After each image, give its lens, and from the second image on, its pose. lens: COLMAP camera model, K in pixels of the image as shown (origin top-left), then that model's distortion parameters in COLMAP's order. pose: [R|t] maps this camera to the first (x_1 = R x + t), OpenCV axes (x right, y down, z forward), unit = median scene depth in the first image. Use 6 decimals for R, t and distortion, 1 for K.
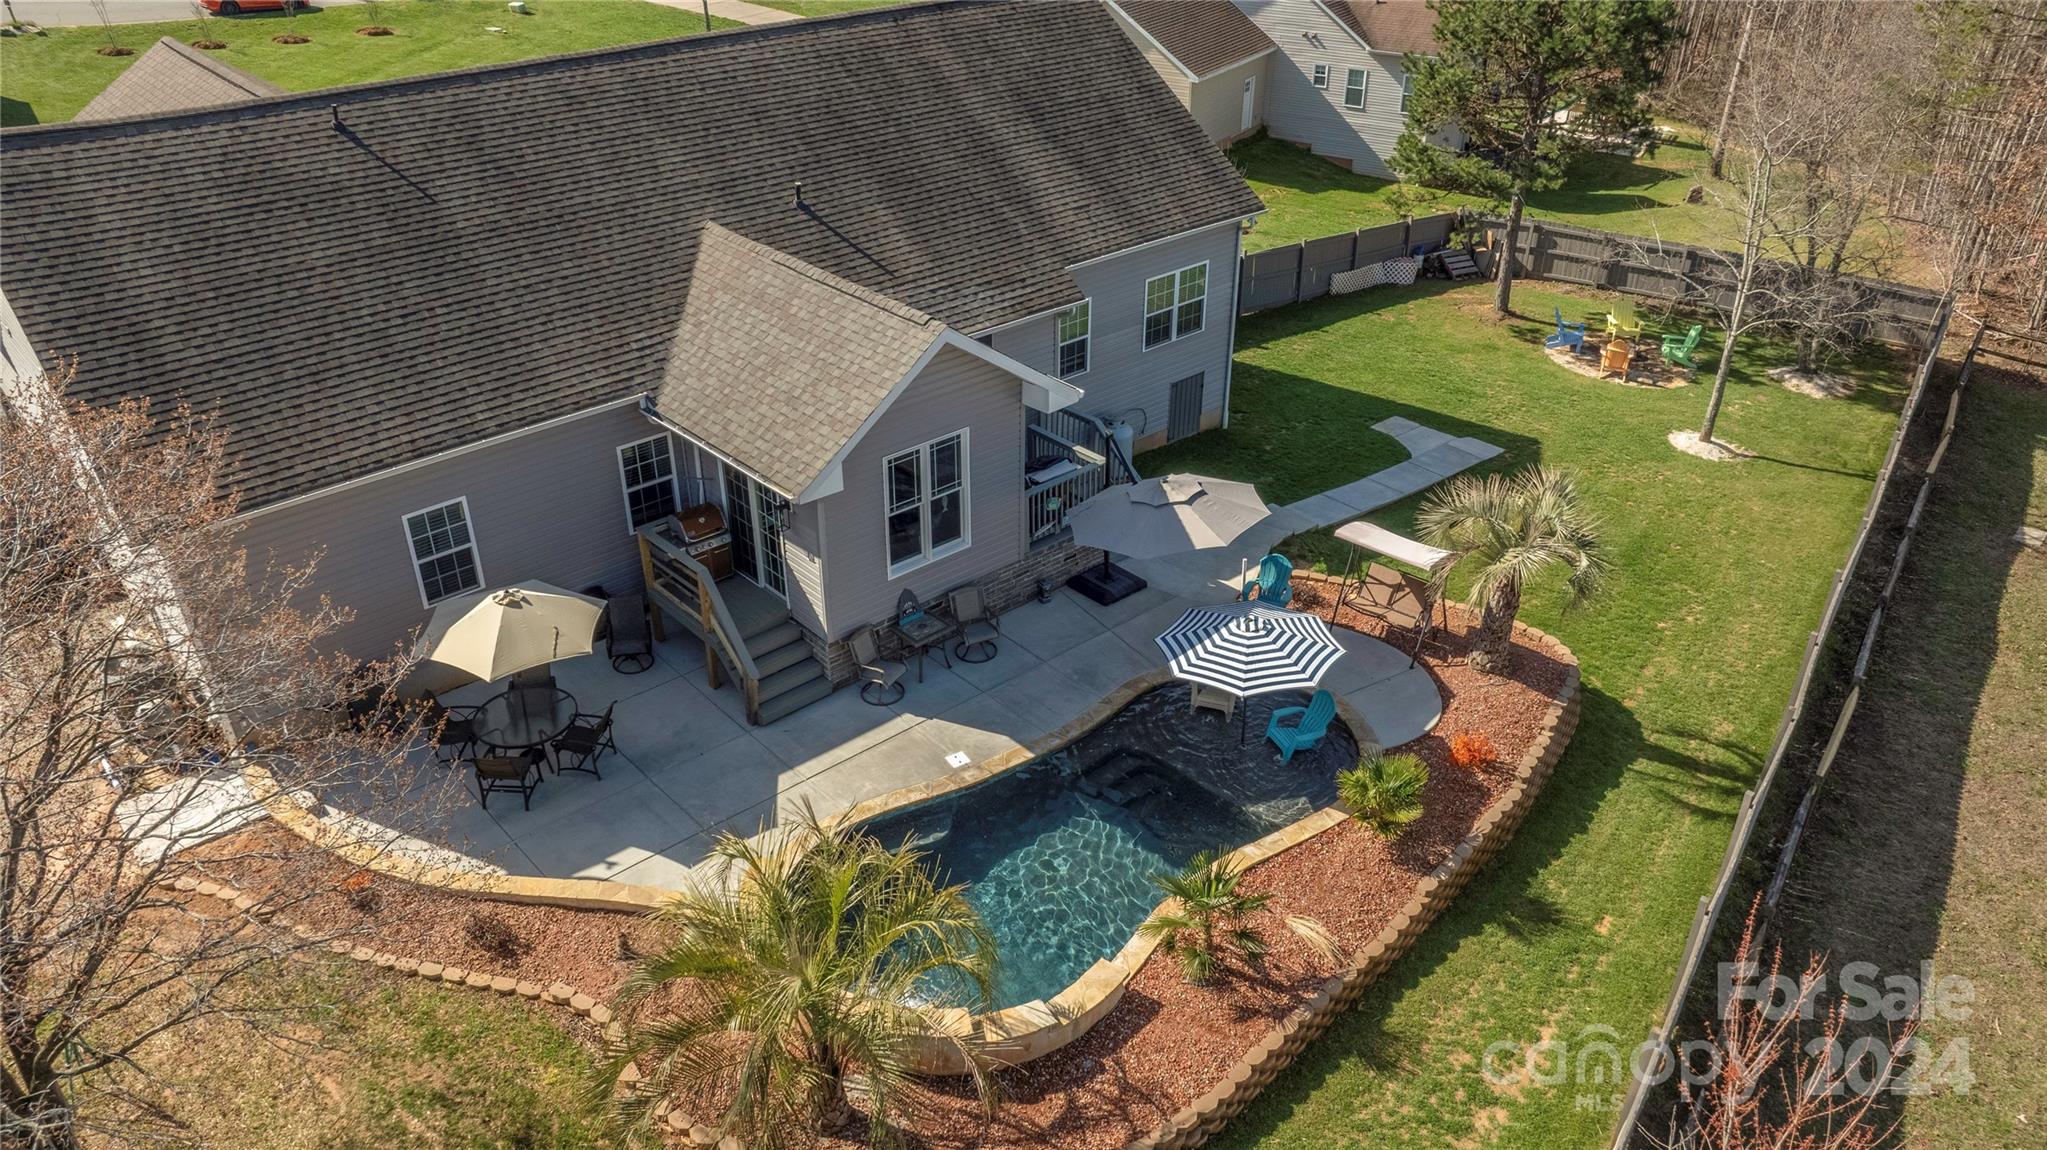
lens RADIAL K [[1442.8, 0, 1023.5], [0, 1442.8, 575.0], [0, 0, 1]] dist [-0.039336, 0.047407]
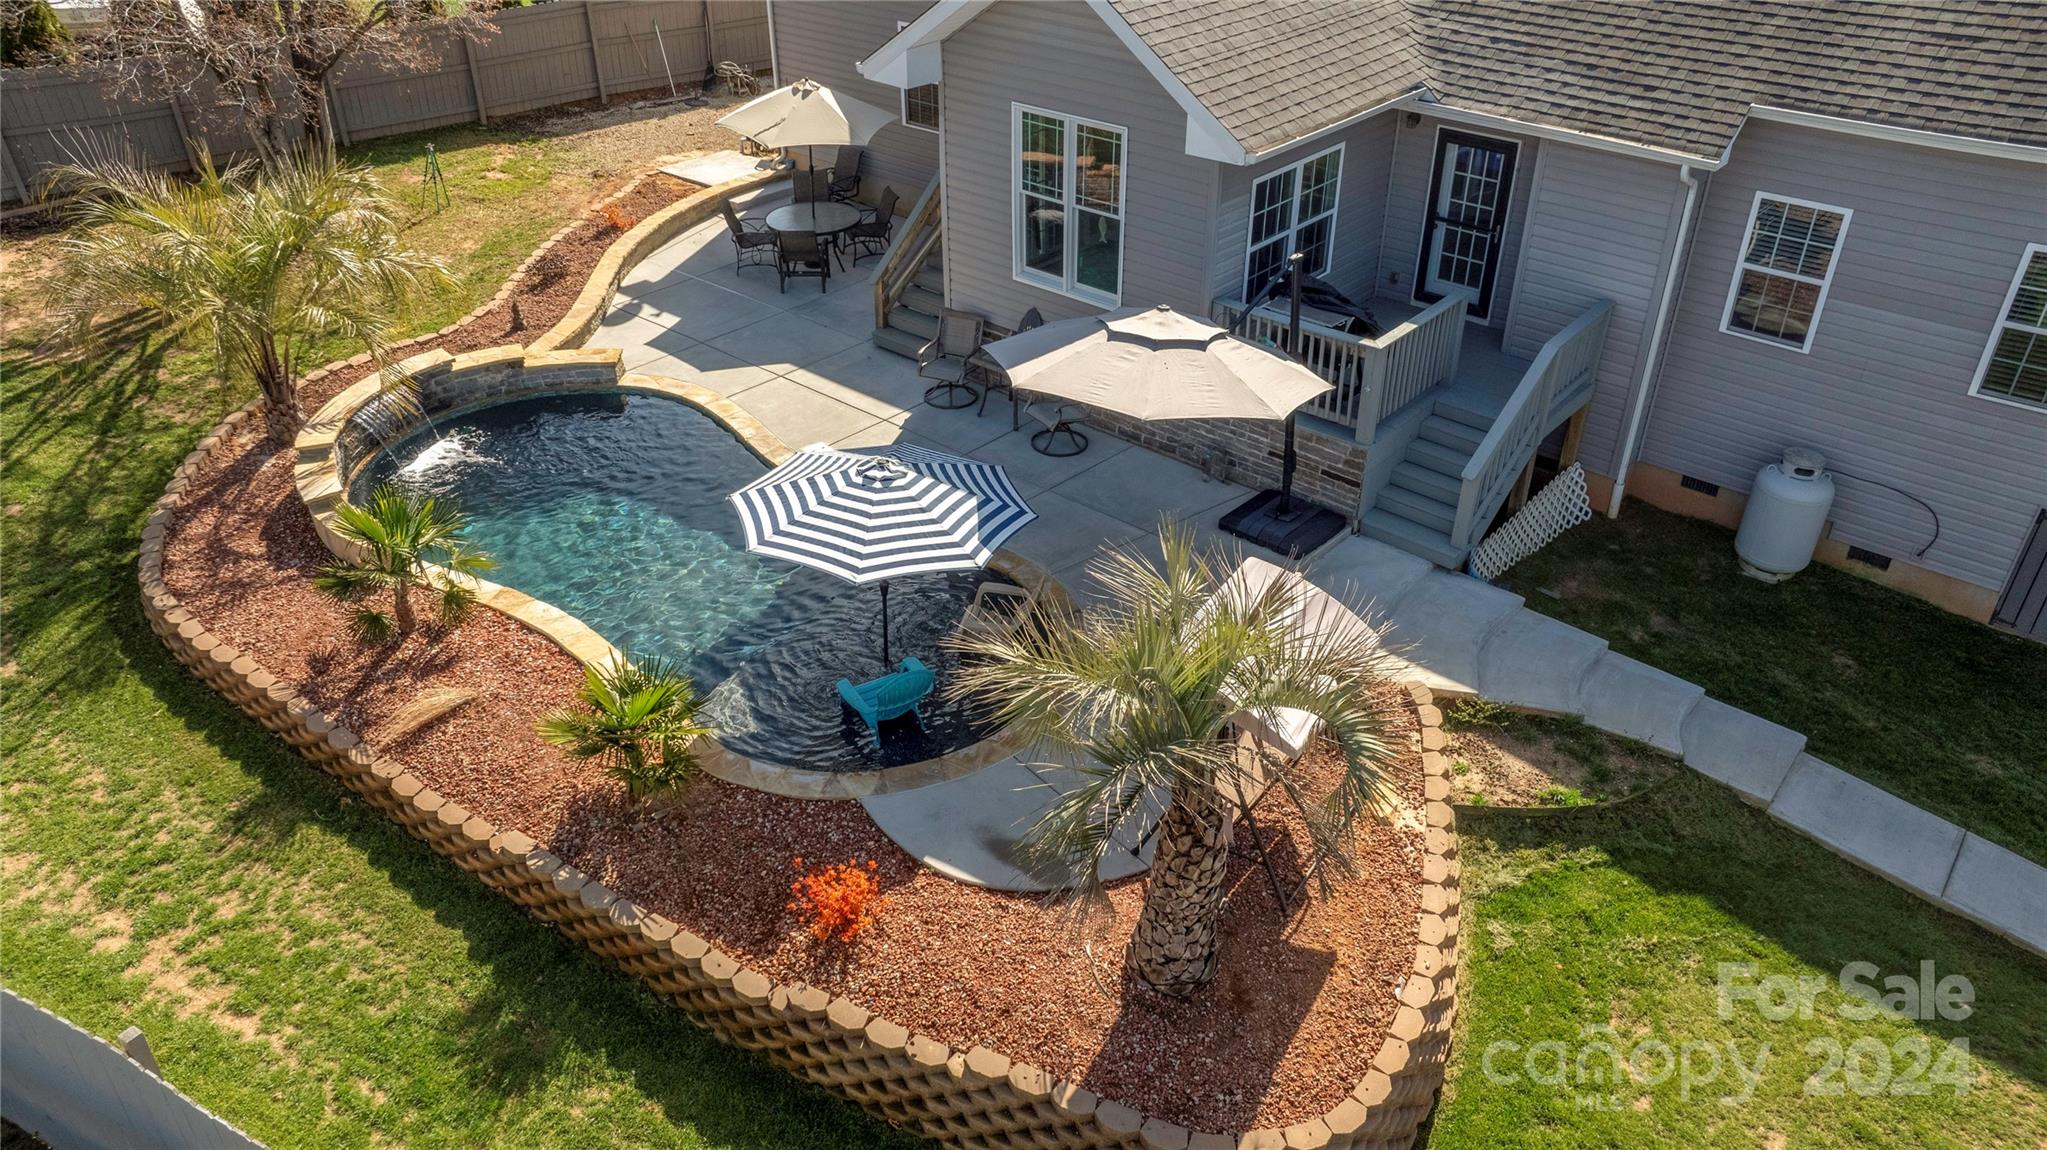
lens RADIAL K [[1442.8, 0, 1023.5], [0, 1442.8, 575.0], [0, 0, 1]] dist [-0.039336, 0.047407]
pose [[0.132243, 0.534190, -0.834957, 0.696562], [-0.504285, 0.761452, 0.407293, -0.210294], [0.853351, 0.367194, 0.370081, 0.838821]]
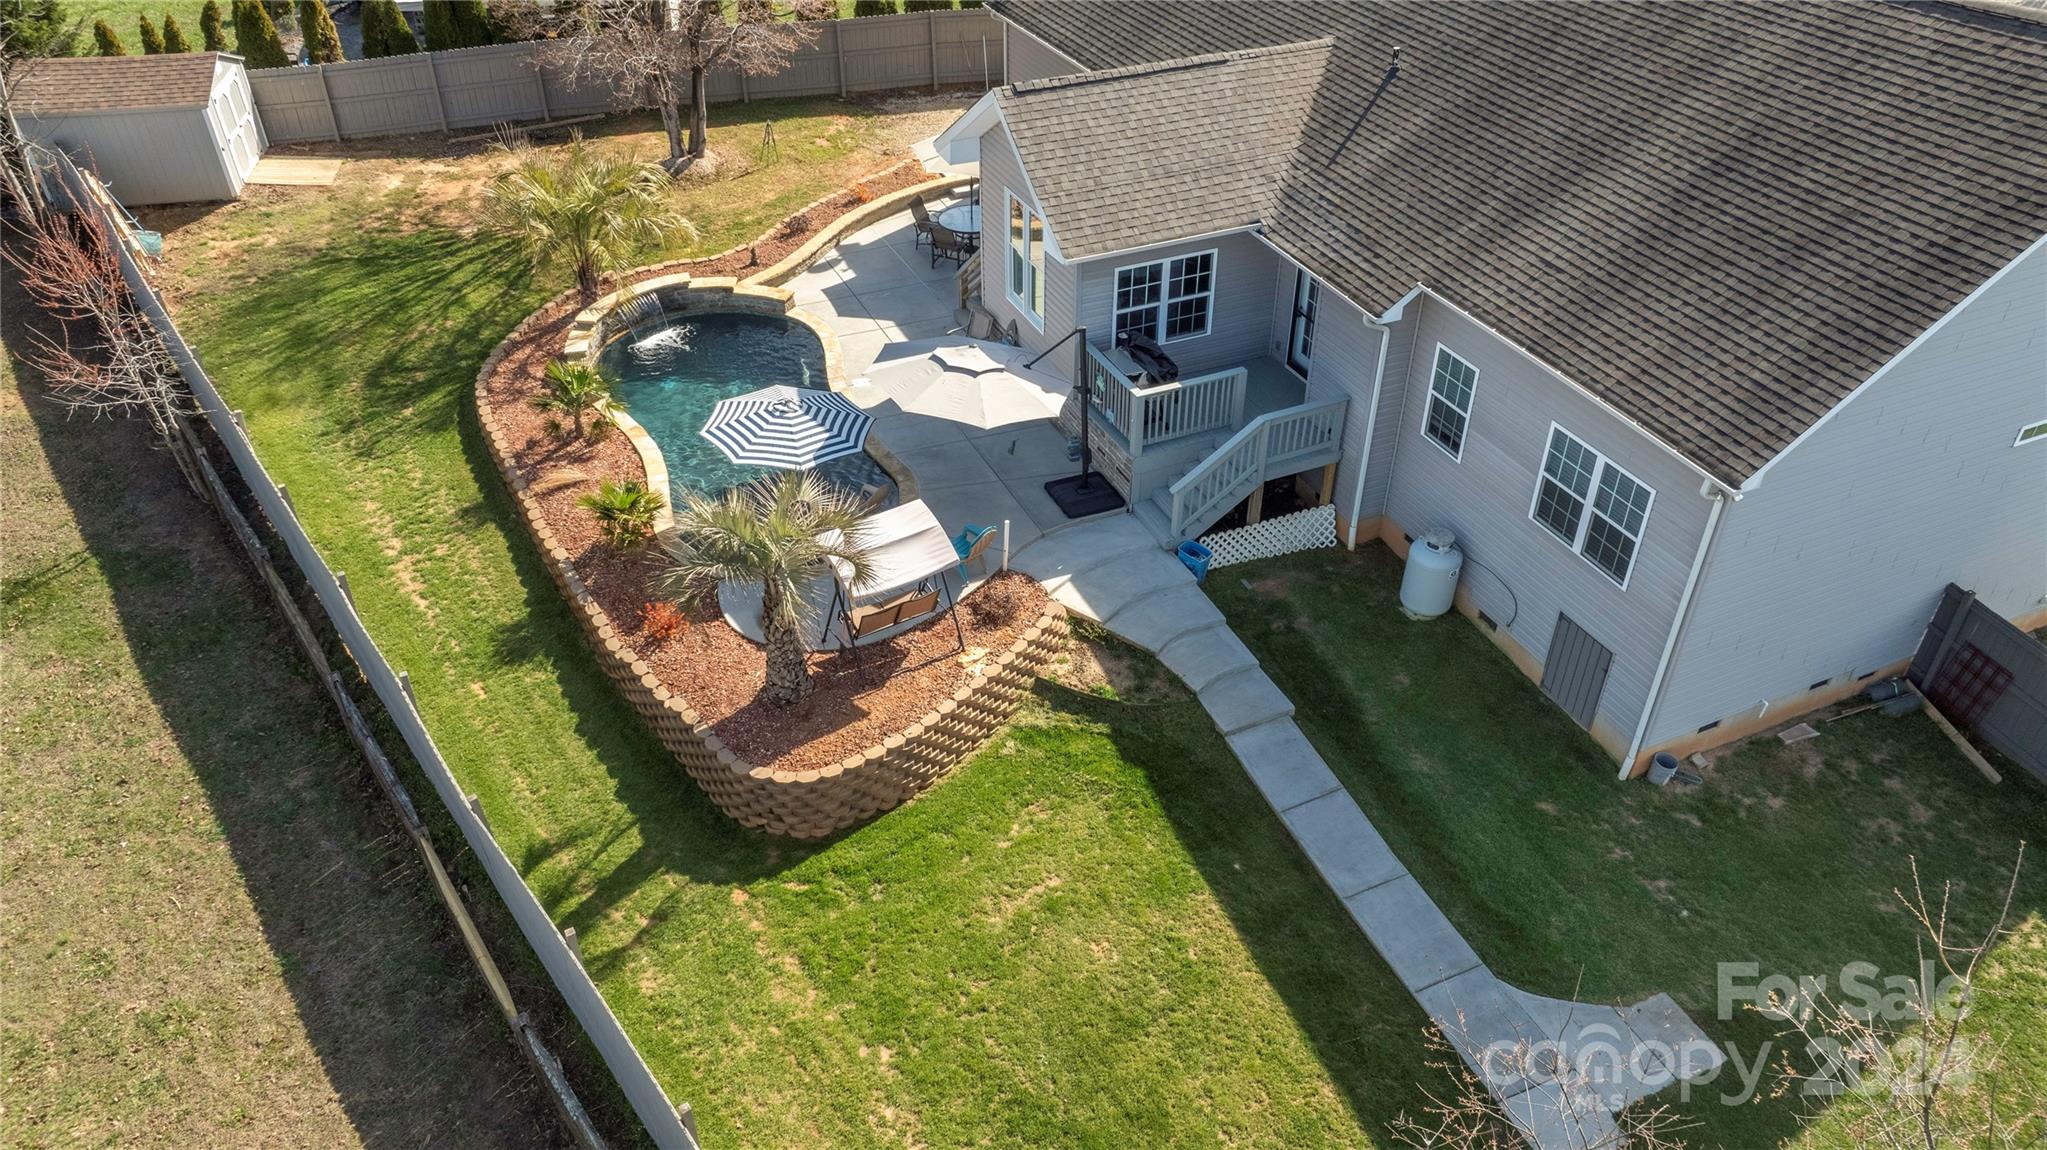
lens RADIAL K [[1442.8, 0, 1023.5], [0, 1442.8, 575.0], [0, 0, 1]] dist [-0.039336, 0.047407]
pose [[-0.294838, 0.569602, -0.767219, 1.002977], [-0.488172, 0.600433, 0.633378, -0.658434], [0.821437, 0.561278, 0.101033, 1.104021]]
